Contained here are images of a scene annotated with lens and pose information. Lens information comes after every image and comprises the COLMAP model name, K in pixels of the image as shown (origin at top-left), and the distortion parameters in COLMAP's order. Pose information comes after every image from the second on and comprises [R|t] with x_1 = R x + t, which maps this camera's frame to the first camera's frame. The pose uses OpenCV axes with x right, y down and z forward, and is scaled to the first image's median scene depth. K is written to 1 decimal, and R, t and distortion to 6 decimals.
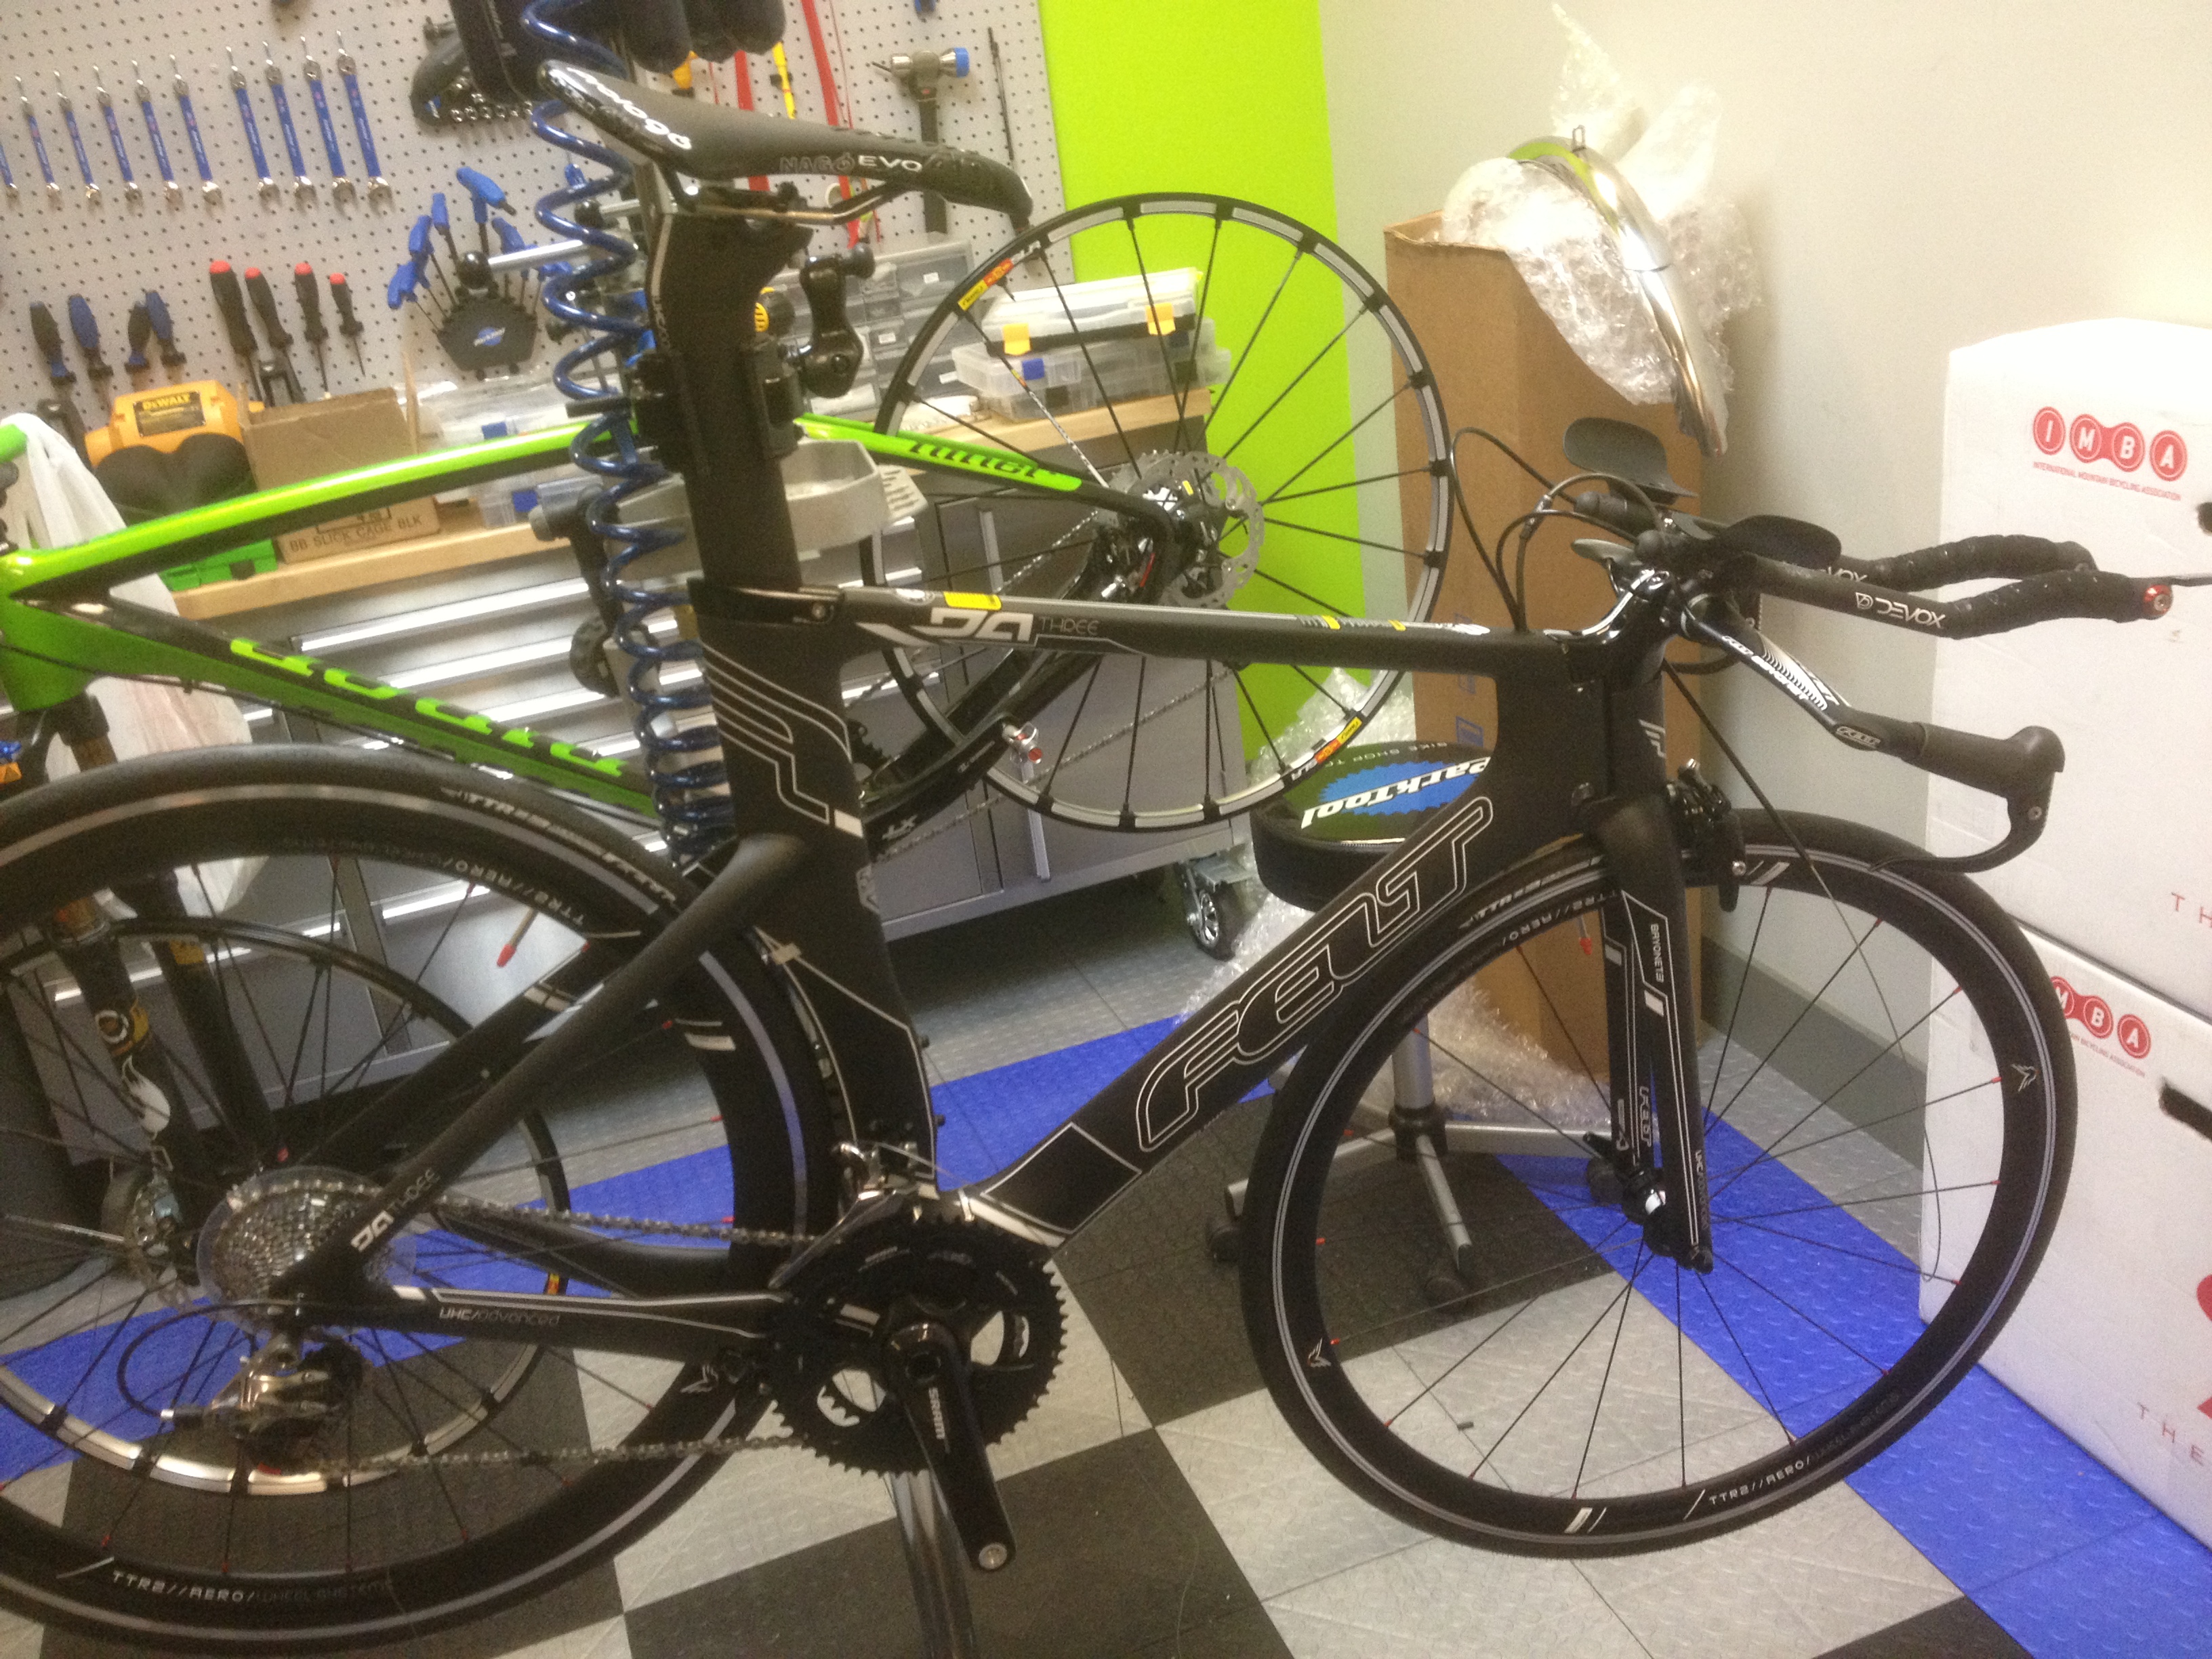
lens RADIAL K [[2122.2, 0, 1103.3], [0, 2122.2, 816.0], [0, 0, 1]] dist [0.051531, 0.000000]
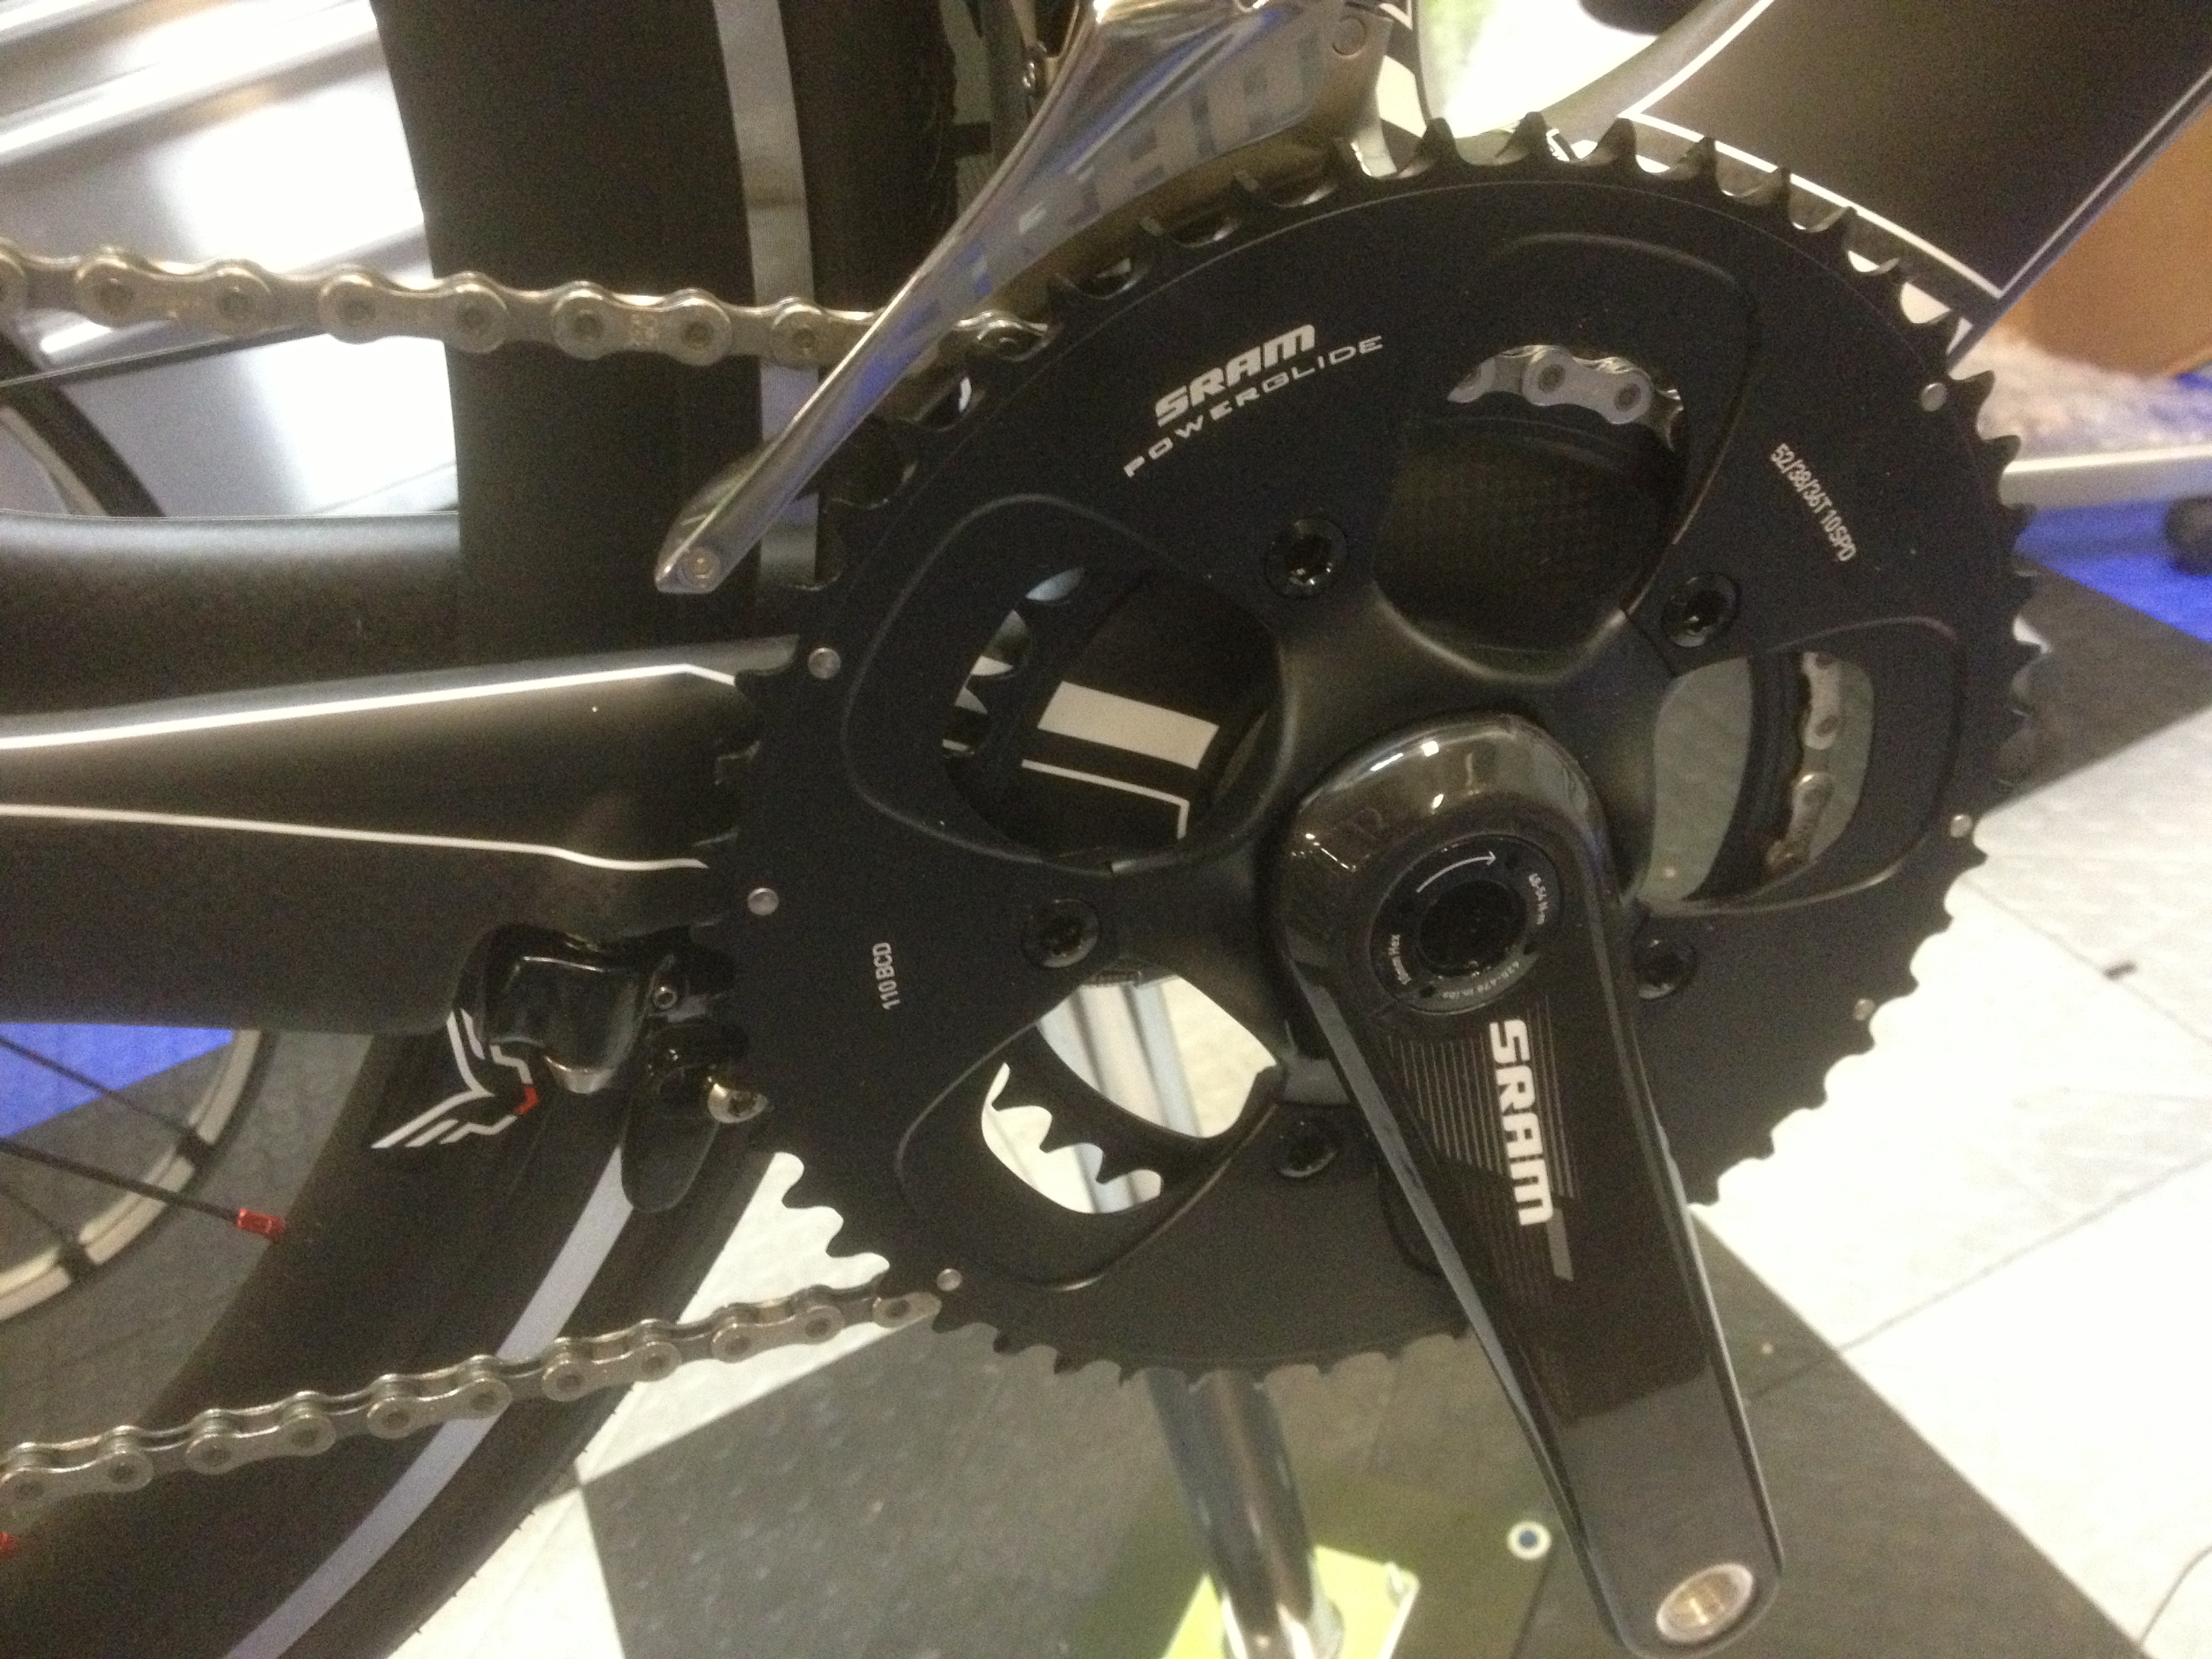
lens RADIAL K [[2122.2, 0, 1109.2], [0, 2122.2, 832.7], [0, 0, 1]] dist [0.051531, 0.000000]
pose [[0.993876, -0.110121, -0.009190, -0.114940], [0.109915, 0.976588, 0.184919, 0.204283], [-0.011389, -0.184797, 0.982711, 0.786431]]
